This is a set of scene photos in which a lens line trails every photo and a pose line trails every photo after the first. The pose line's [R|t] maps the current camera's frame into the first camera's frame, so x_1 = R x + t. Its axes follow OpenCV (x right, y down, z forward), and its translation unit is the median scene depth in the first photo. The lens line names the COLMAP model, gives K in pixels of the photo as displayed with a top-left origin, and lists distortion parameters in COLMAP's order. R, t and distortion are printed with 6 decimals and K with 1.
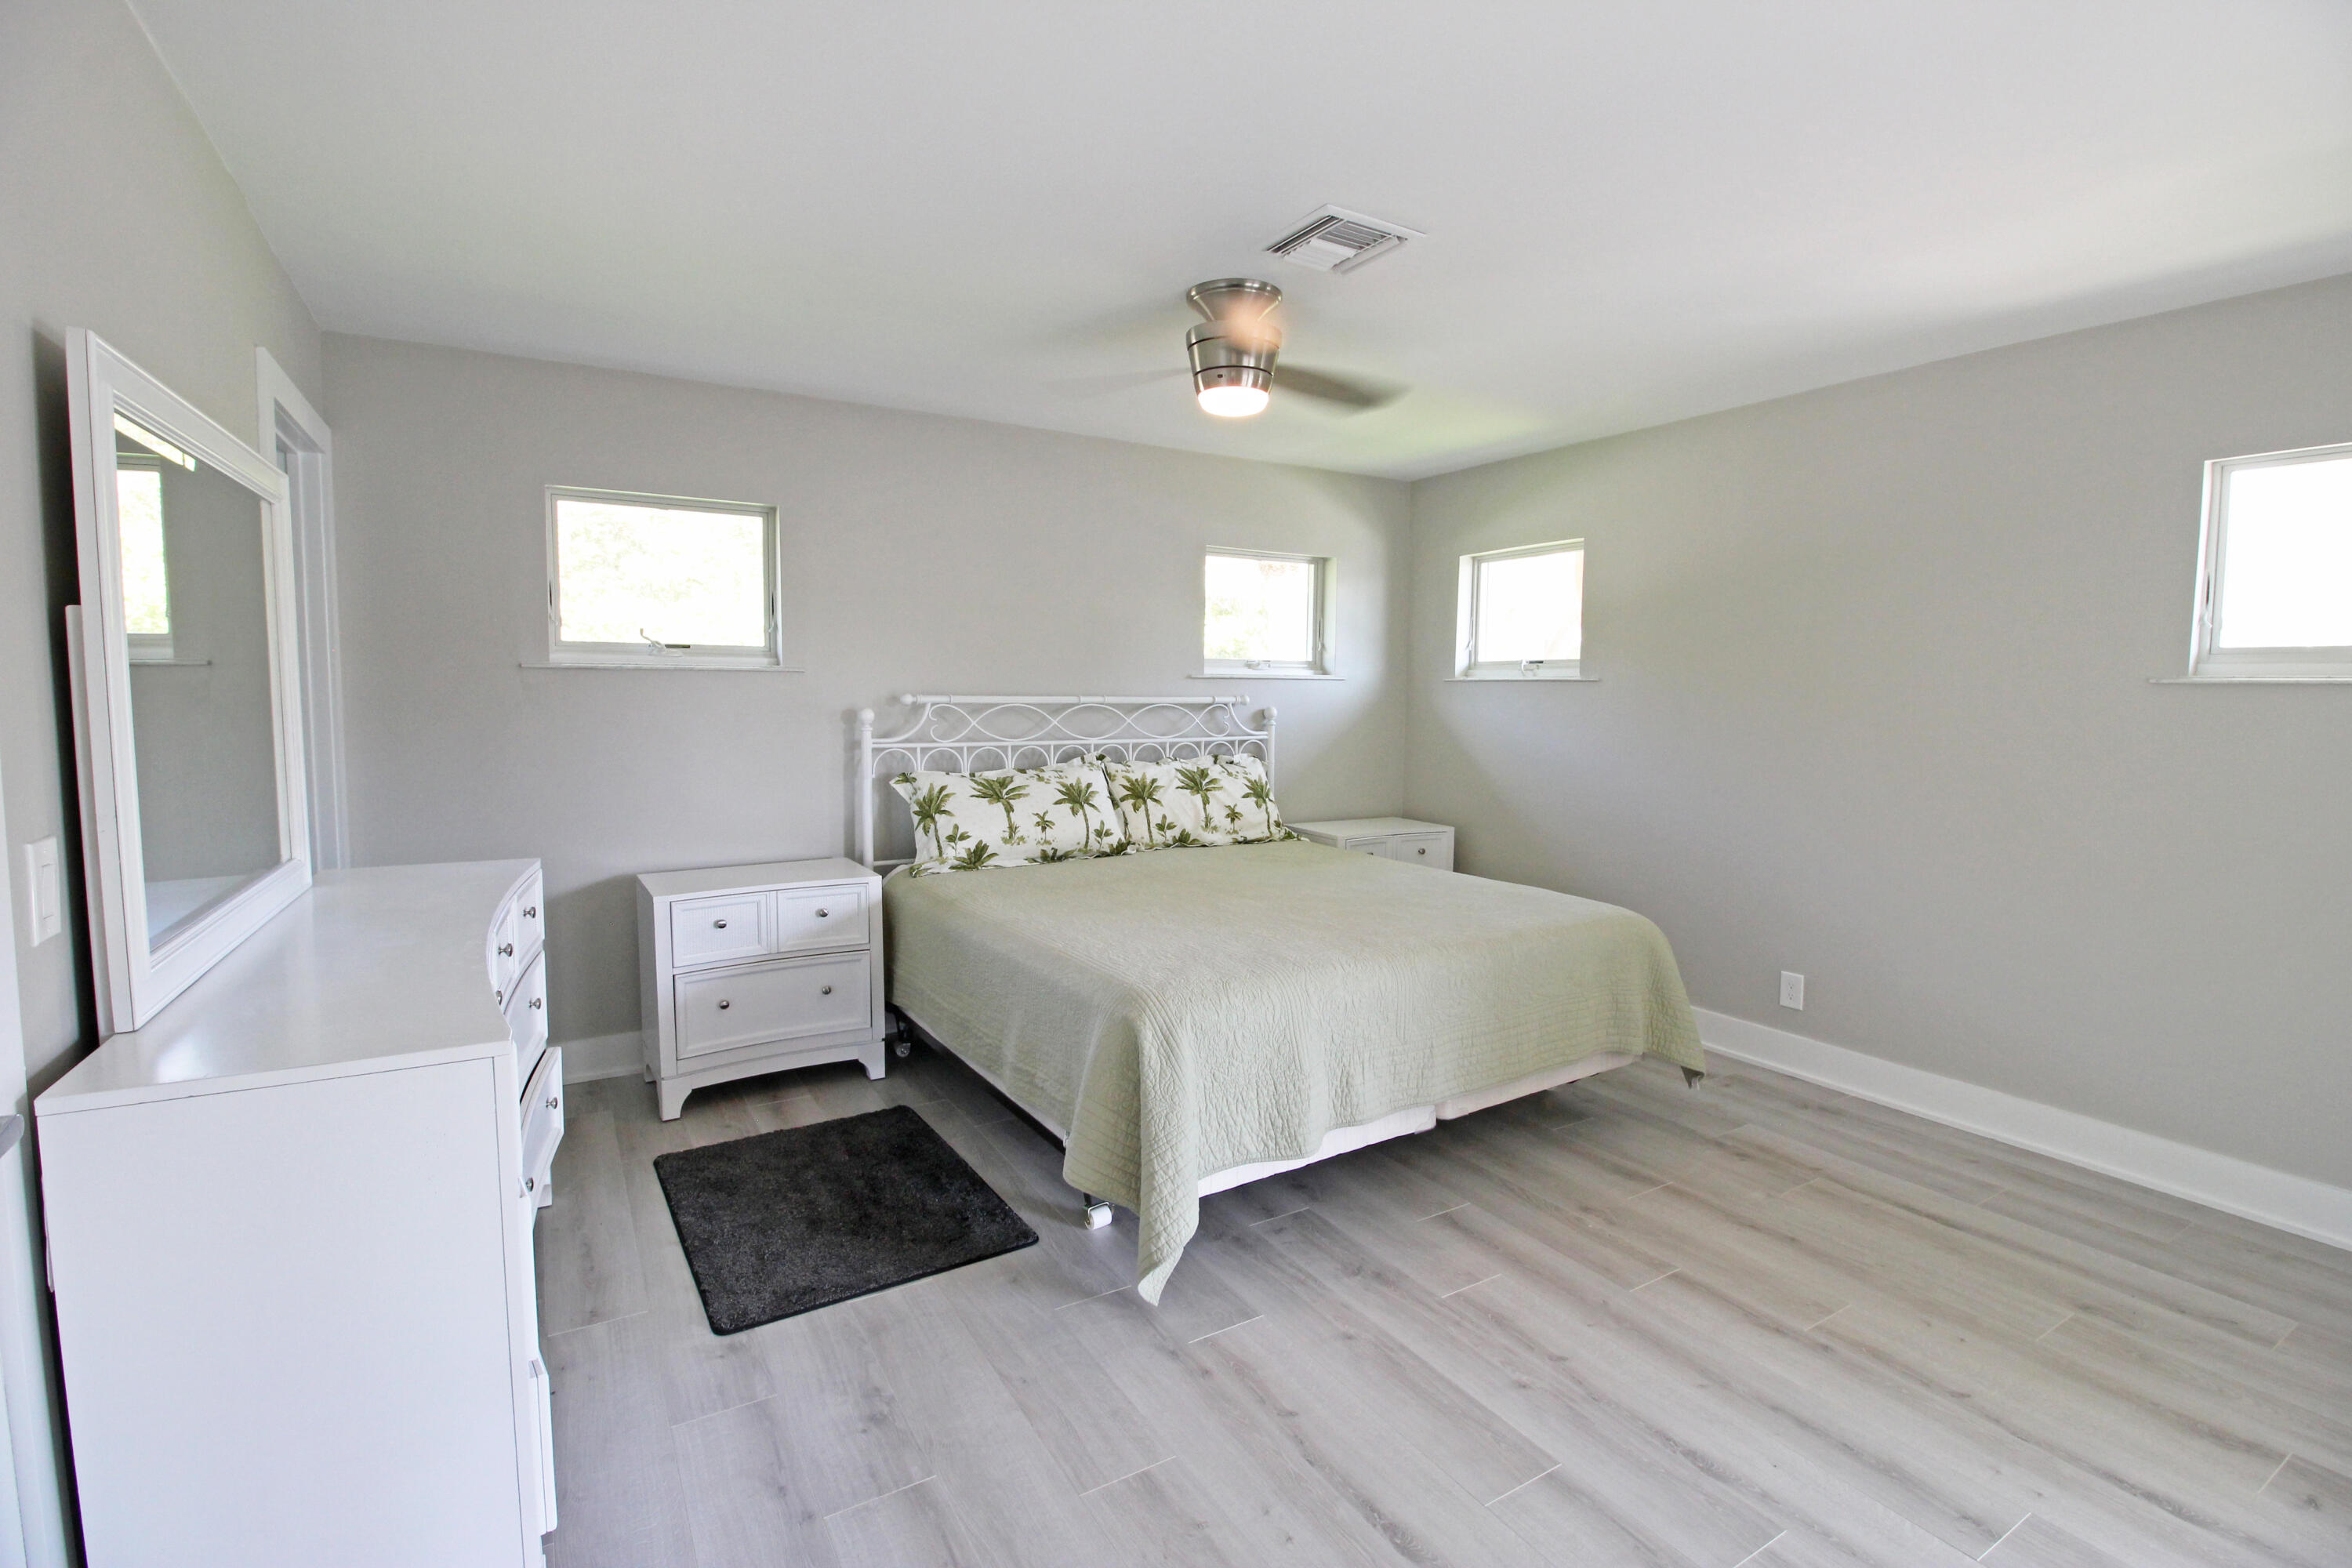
lens RADIAL K [[1066.5, 0, 1176.5], [0, 1066.5, 775.2], [0, 0, 1]] dist [-0.005638, 0.000068]
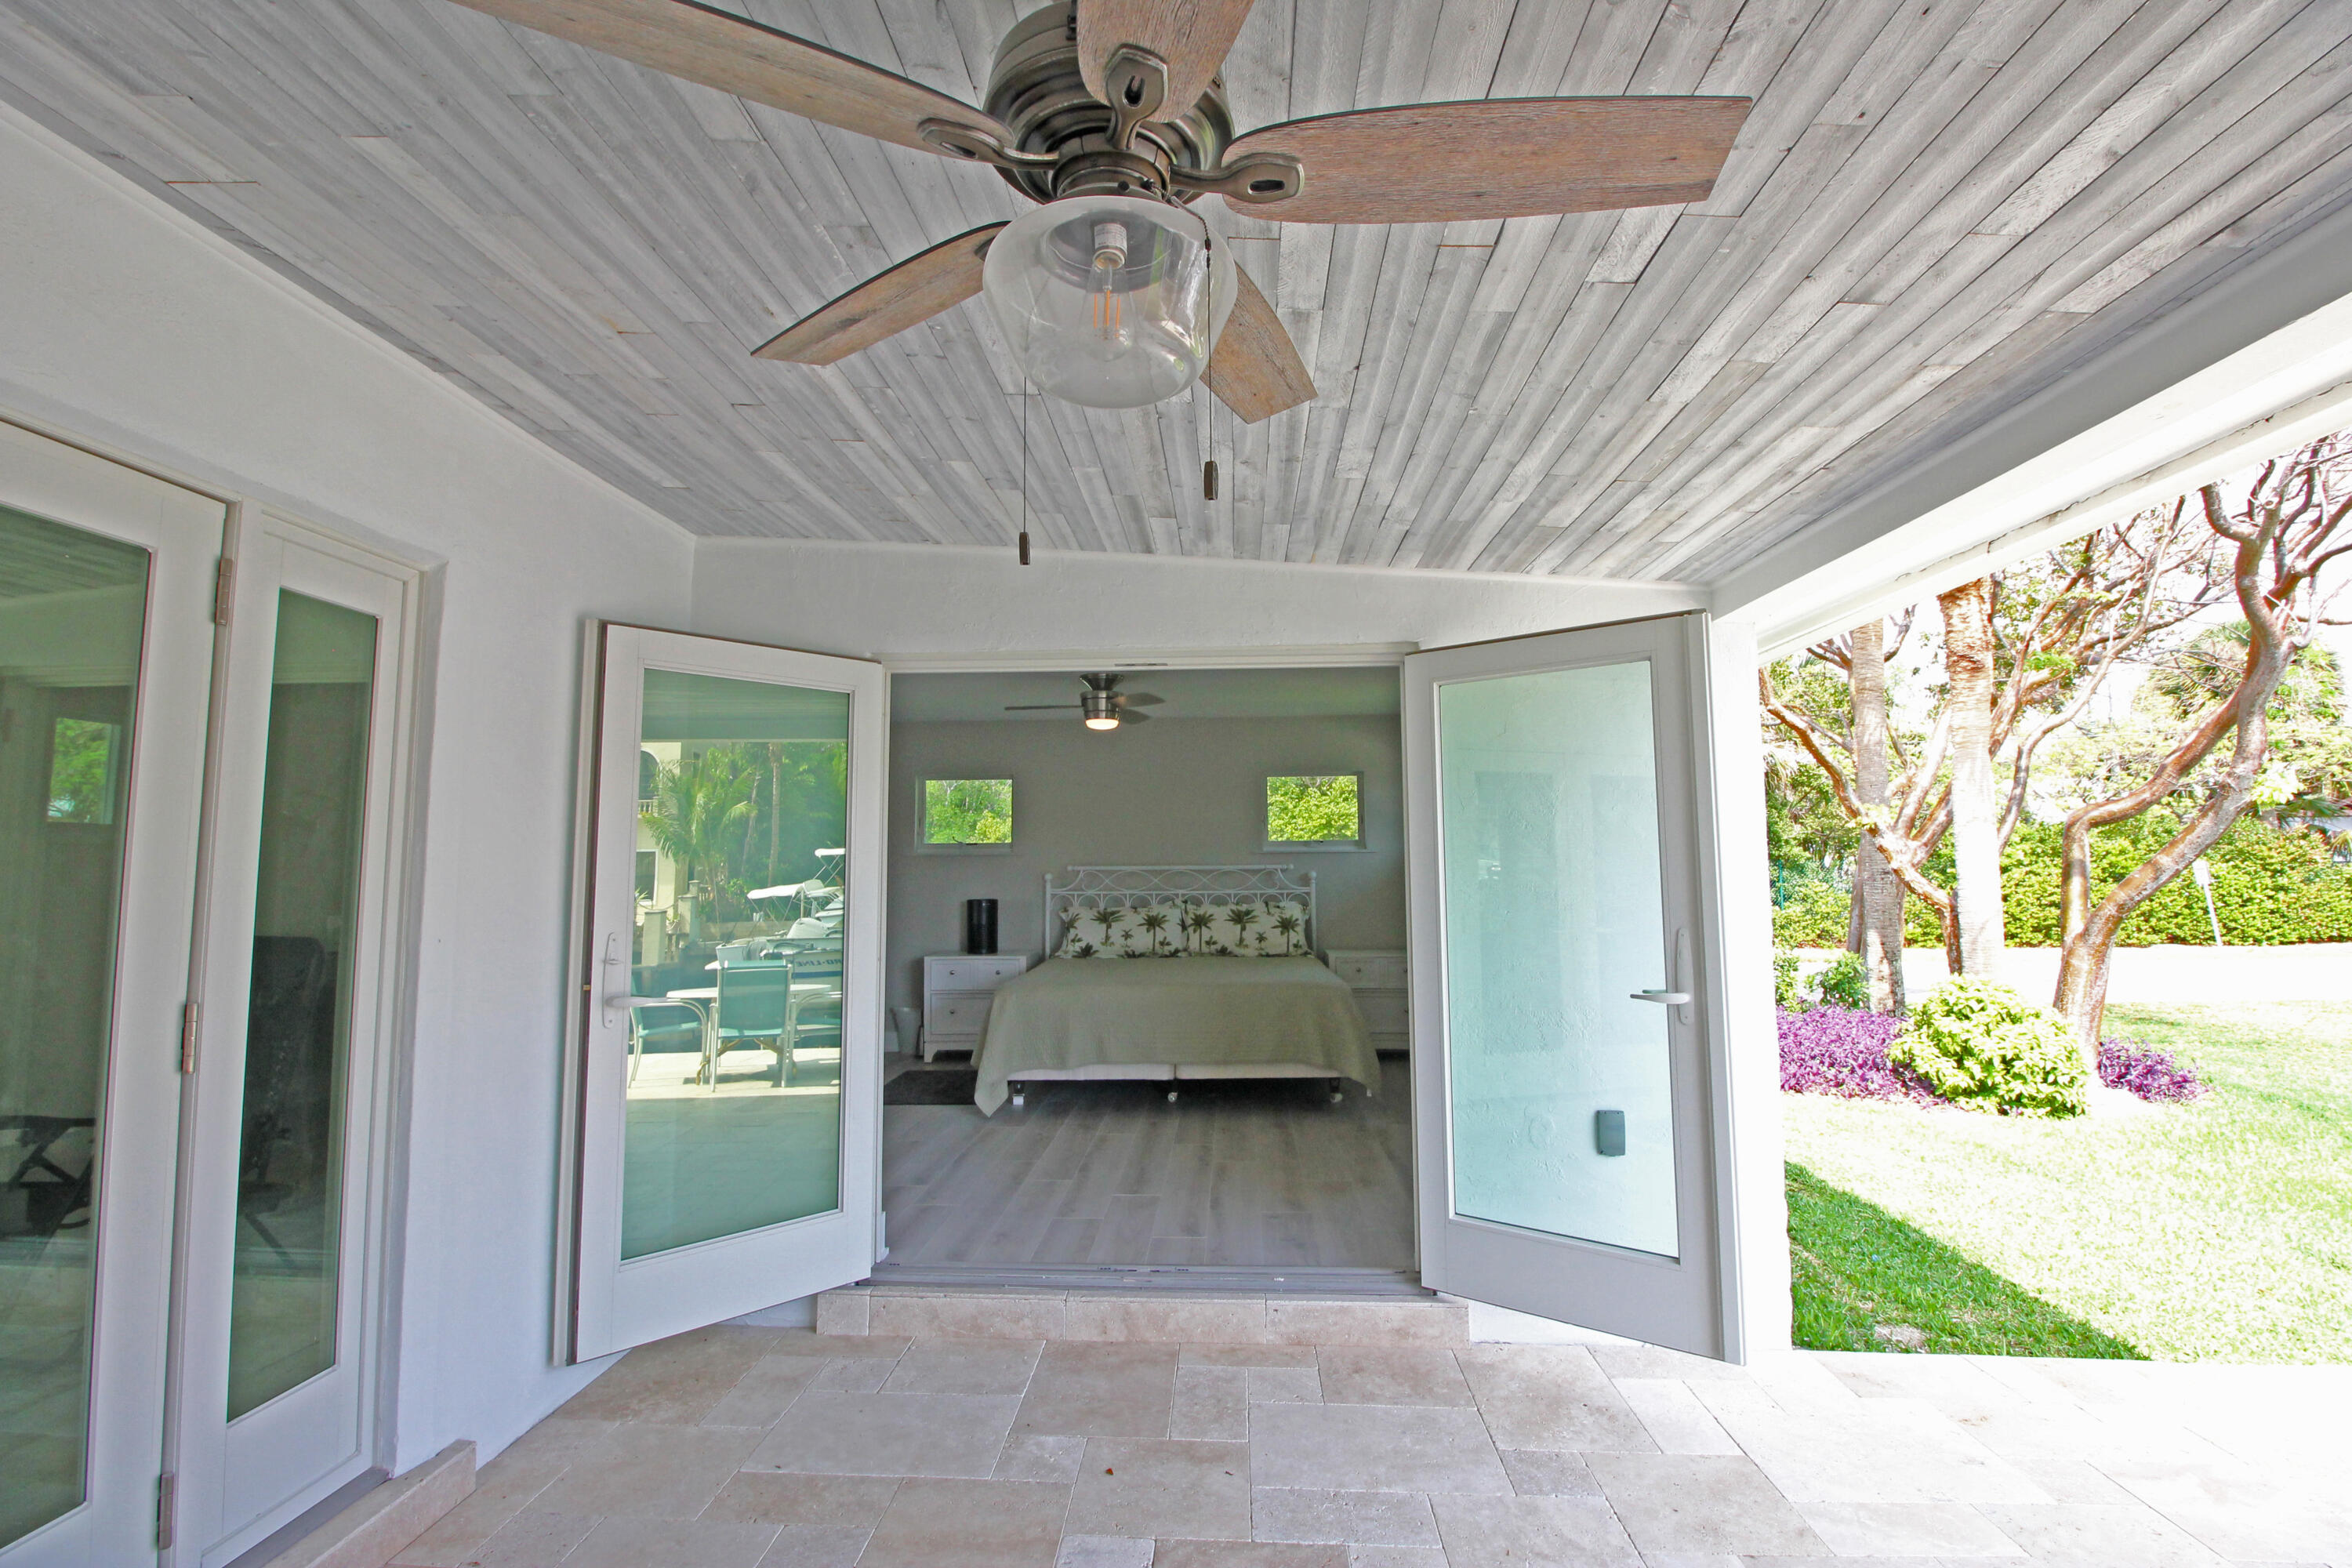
lens RADIAL K [[1066.5, 0, 1187.6], [0, 1066.5, 782.6], [0, 0, 1]] dist [-0.005638, 0.000068]
pose [[0.837569, -0.060123, -0.543013, 0.941215], [-0.030658, 0.987188, -0.156591, 0.067574], [0.545470, 0.147804, 0.824995, -0.463245]]
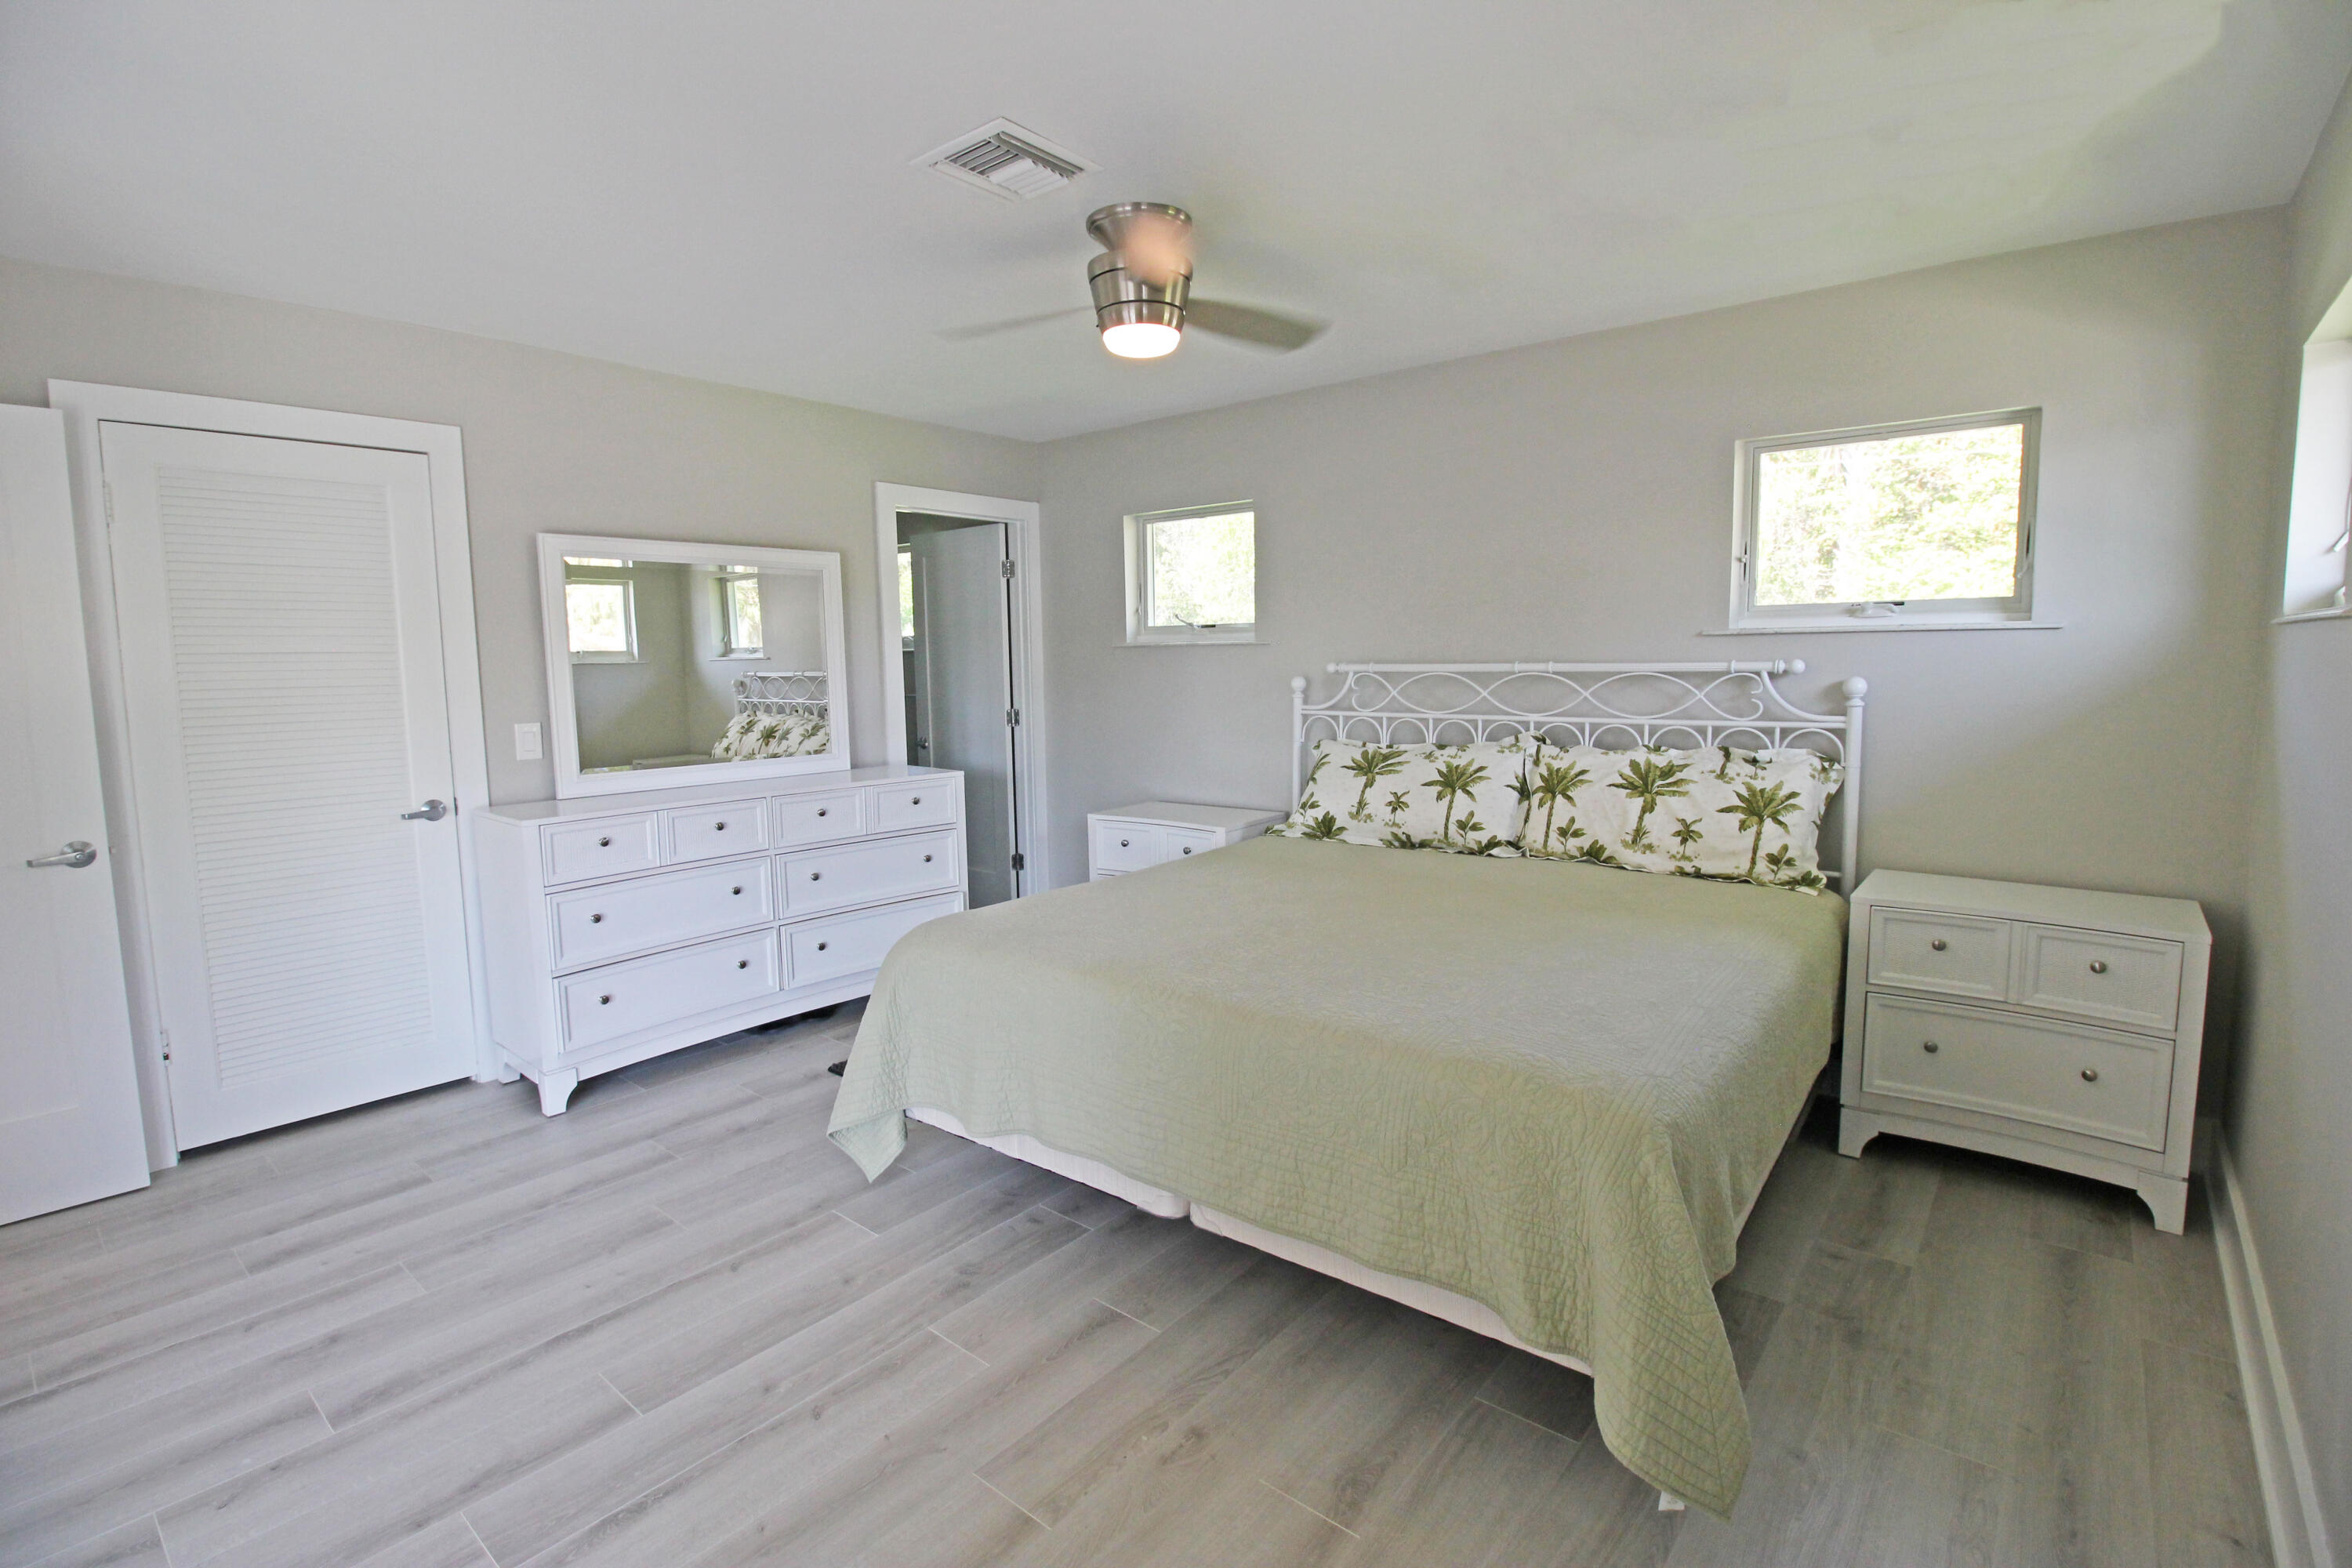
lens RADIAL K [[1066.5, 0, 1182.8], [0, 1066.5, 774.8], [0, 0, 1]] dist [-0.005638, 0.000068]
pose [[0.338537, 0.091992, -0.936446, 0.654634], [-0.060741, 0.995270, 0.075812, -0.037108], [0.938991, 0.031216, 0.342523, 0.505904]]
